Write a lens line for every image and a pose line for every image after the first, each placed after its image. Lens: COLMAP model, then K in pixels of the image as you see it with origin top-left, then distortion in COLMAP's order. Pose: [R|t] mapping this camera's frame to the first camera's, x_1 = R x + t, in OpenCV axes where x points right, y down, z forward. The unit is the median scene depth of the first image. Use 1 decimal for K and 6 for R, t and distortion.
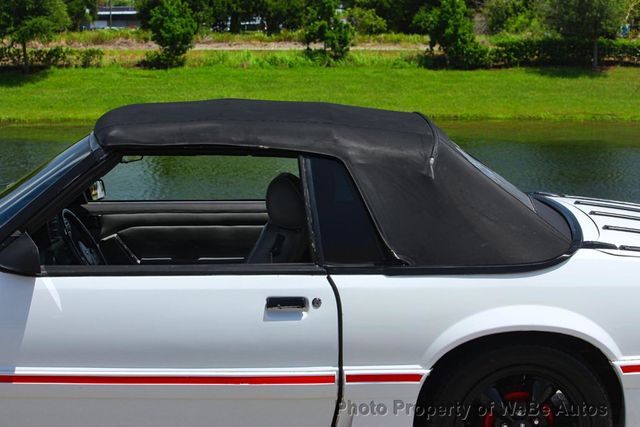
lens RADIAL K [[1609.8, 0, 320.0], [0, 1609.8, 213.5], [0, 0, 1]] dist [-0.388869, -0.602074]
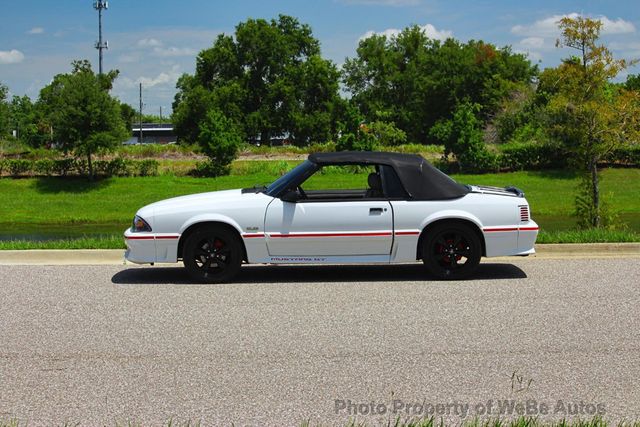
lens RADIAL K [[1609.8, 0, 320.0], [0, 1609.8, 213.5], [0, 0, 1]] dist [-0.388869, -0.602074]
pose [[0.999809, -0.014650, -0.012933, -0.005886], [0.013685, 0.997327, -0.071773, 0.018835], [0.013950, 0.071583, 0.997337, -0.141417]]
